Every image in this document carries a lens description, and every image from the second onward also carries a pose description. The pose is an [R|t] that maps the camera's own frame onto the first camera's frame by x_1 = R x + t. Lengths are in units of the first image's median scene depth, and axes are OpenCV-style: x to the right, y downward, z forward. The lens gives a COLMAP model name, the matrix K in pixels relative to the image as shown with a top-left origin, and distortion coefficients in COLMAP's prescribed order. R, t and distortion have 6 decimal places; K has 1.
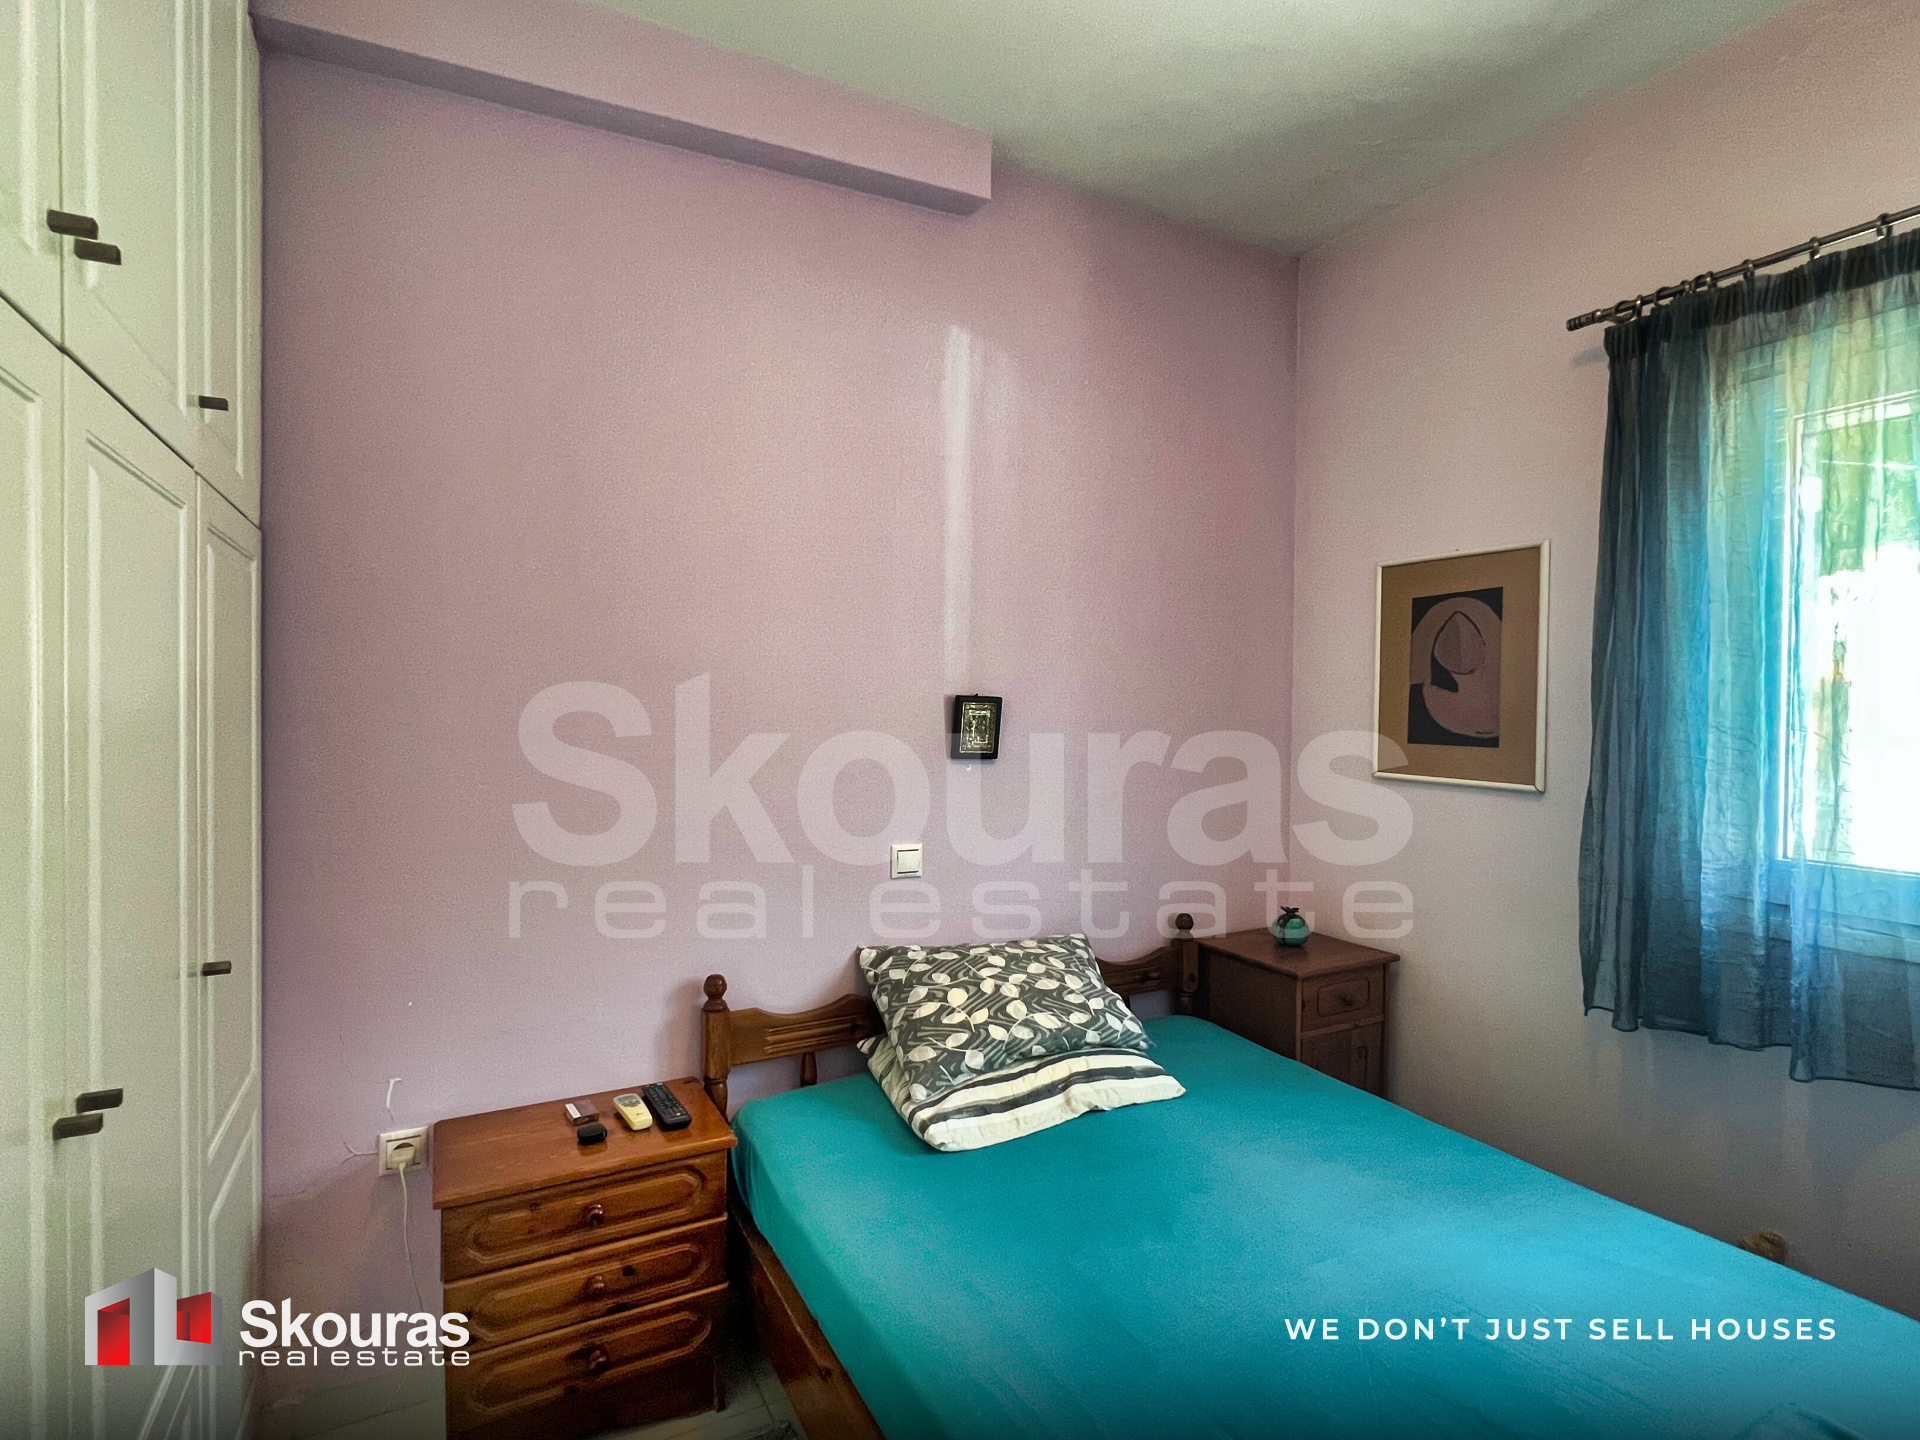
lens RADIAL K [[961.7, 0, 946.9], [0, 961.7, 717.1], [0, 0, 1]] dist [-0.003288, 0.000042]
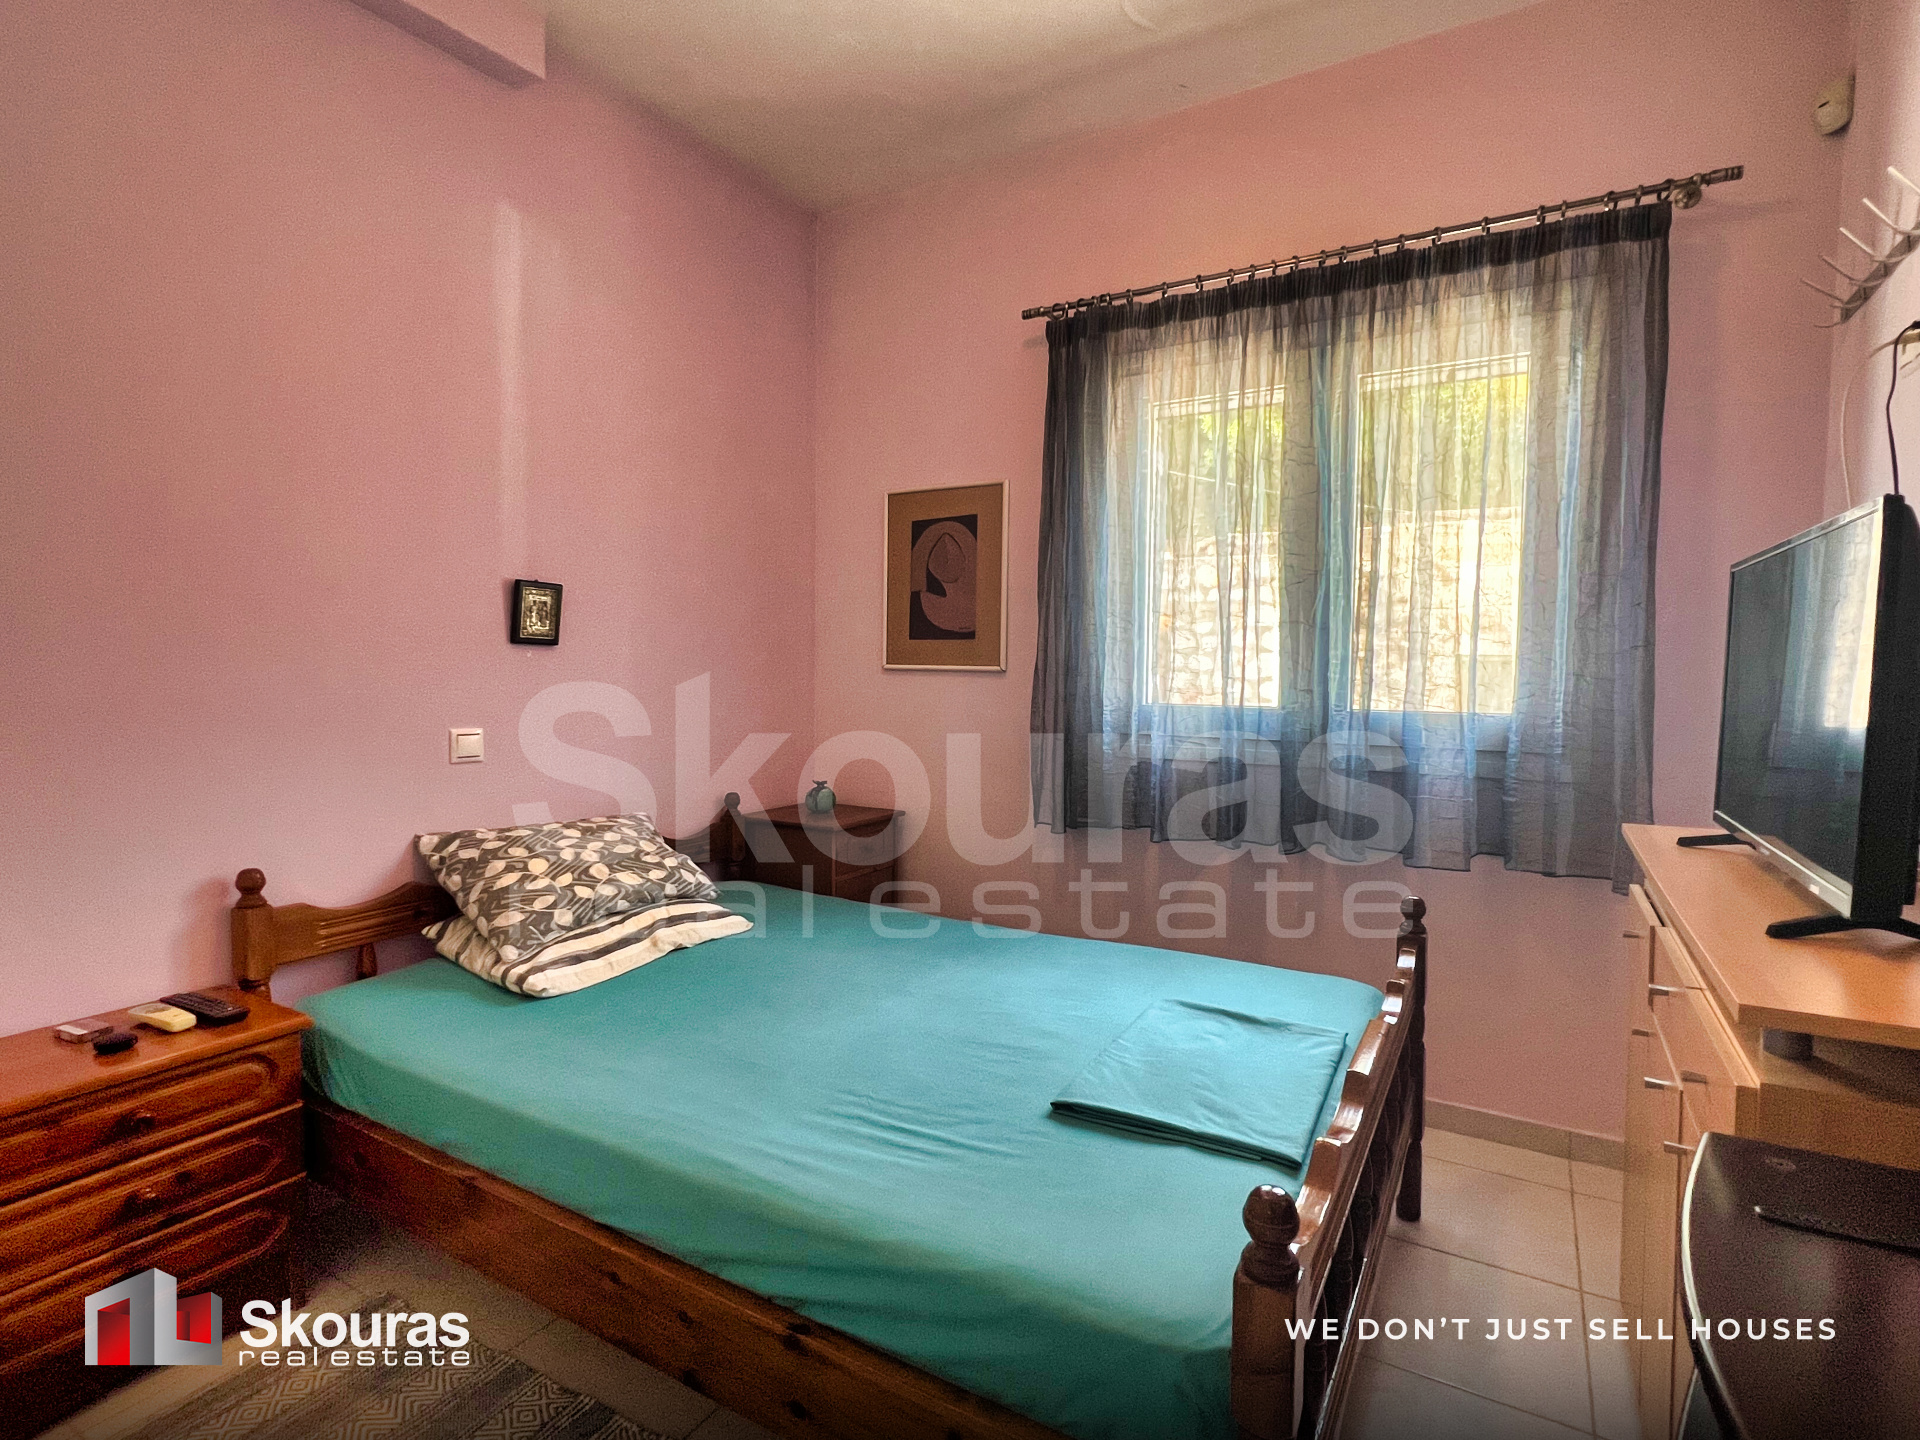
lens RADIAL K [[969.5, 0, 955.5], [0, 969.5, 720.7], [0, 0, 1]] dist [-0.000619, -0.000017]
pose [[0.853909, -0.027803, 0.519680, -0.142096], [0.005485, 0.998997, 0.044435, 0.091201], [-0.520394, -0.035093, 0.853205, -0.114149]]
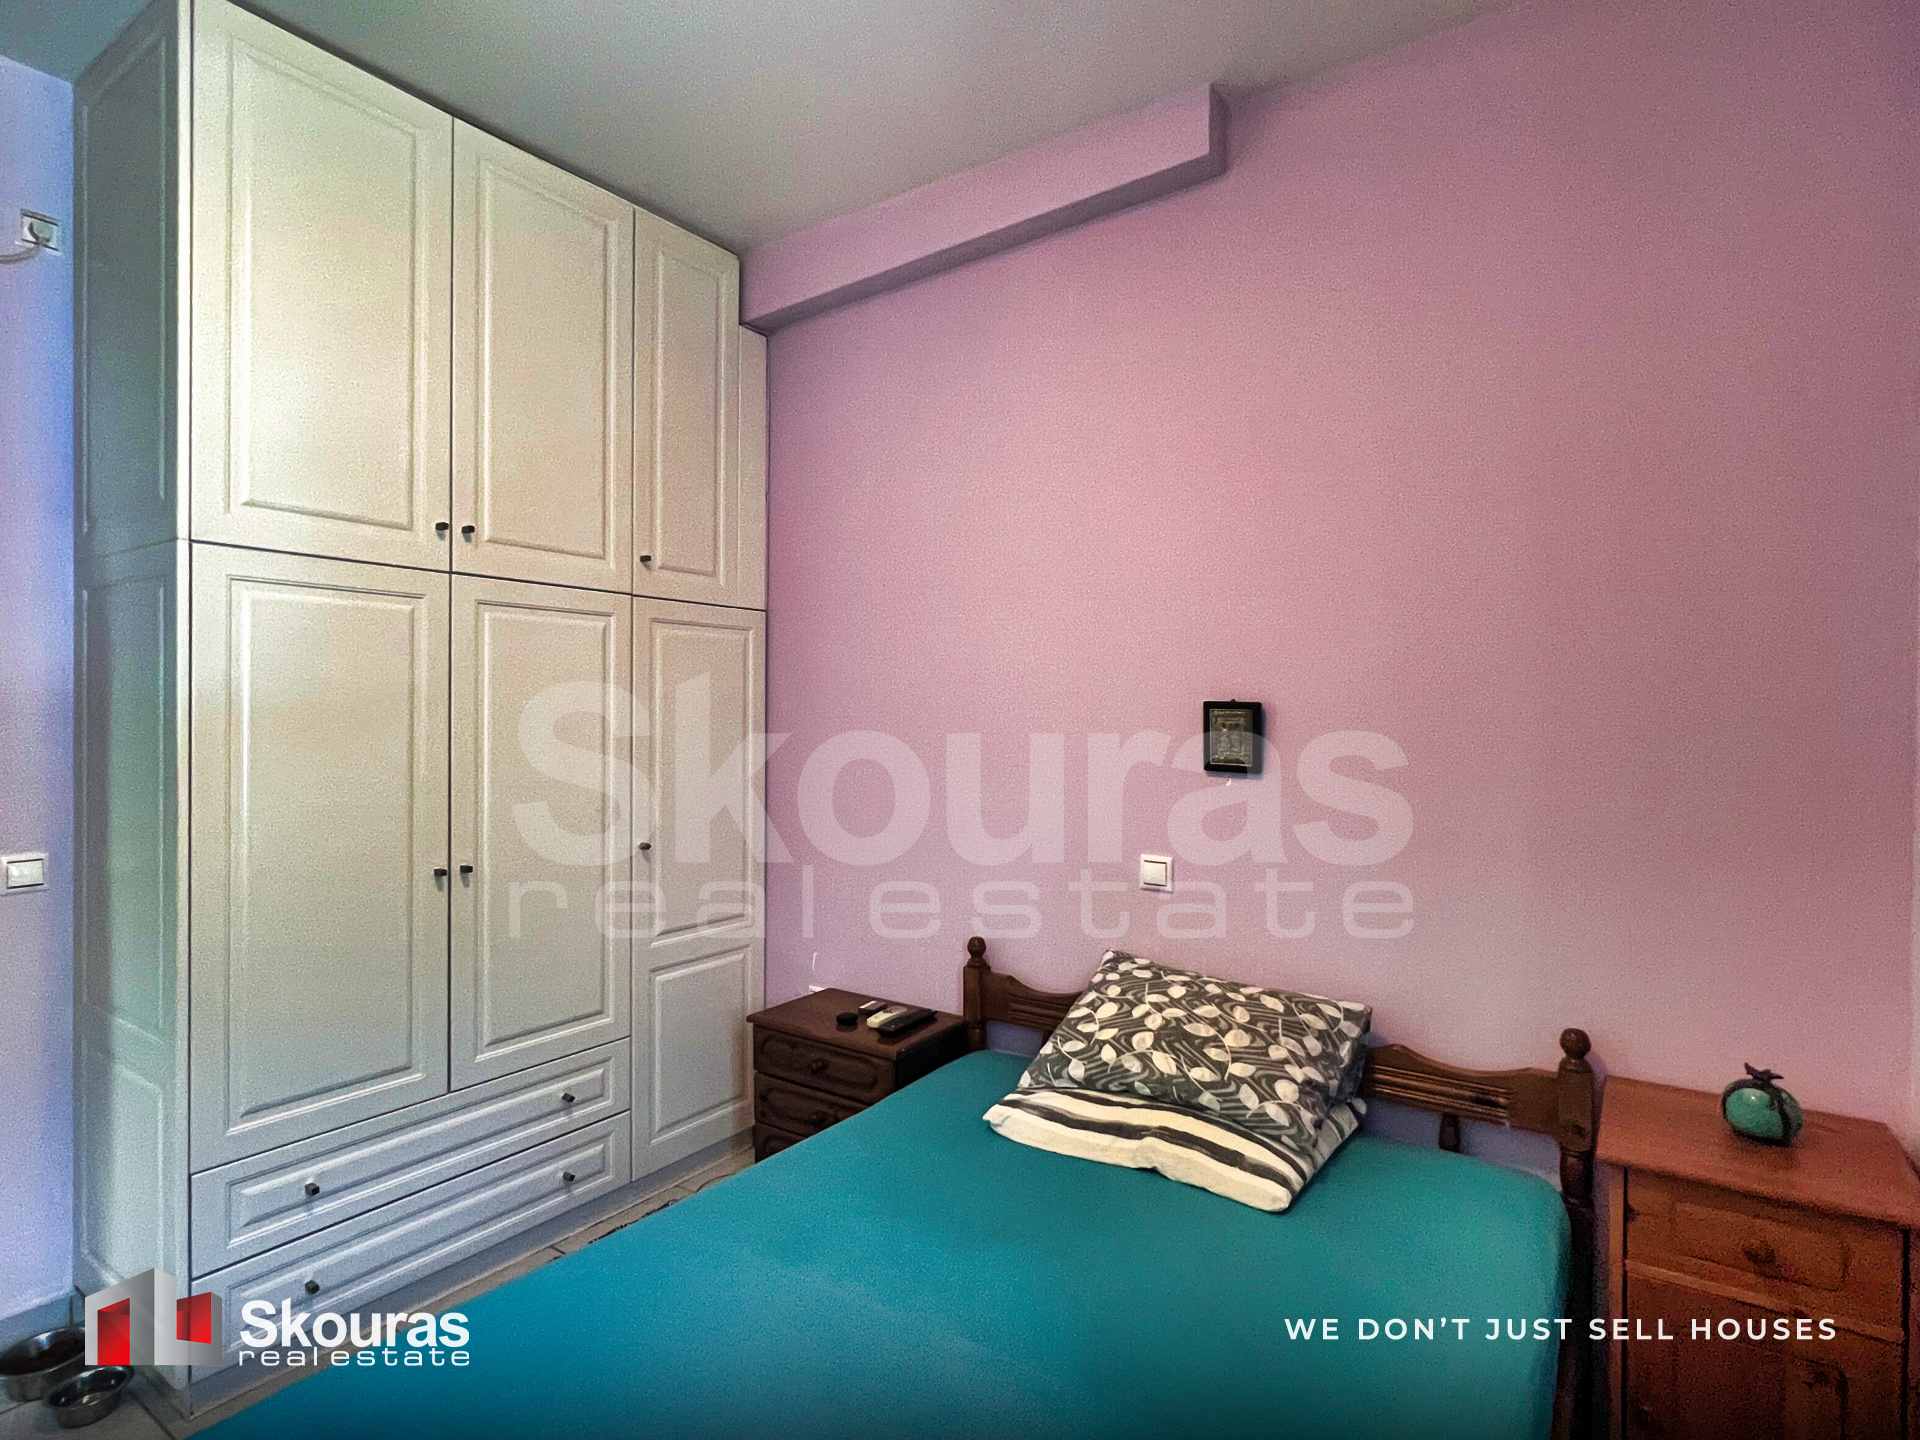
lens RADIAL K [[968.3, 0, 925.7], [0, 968.3, 735.5], [0, 0, 1]] dist [-0.000446, 0.000036]
pose [[0.444320, 0.005460, -0.895851, 0.798511], [-0.014598, 0.999893, -0.001147, 0.017086], [0.895749, 0.013587, 0.444352, 0.395292]]
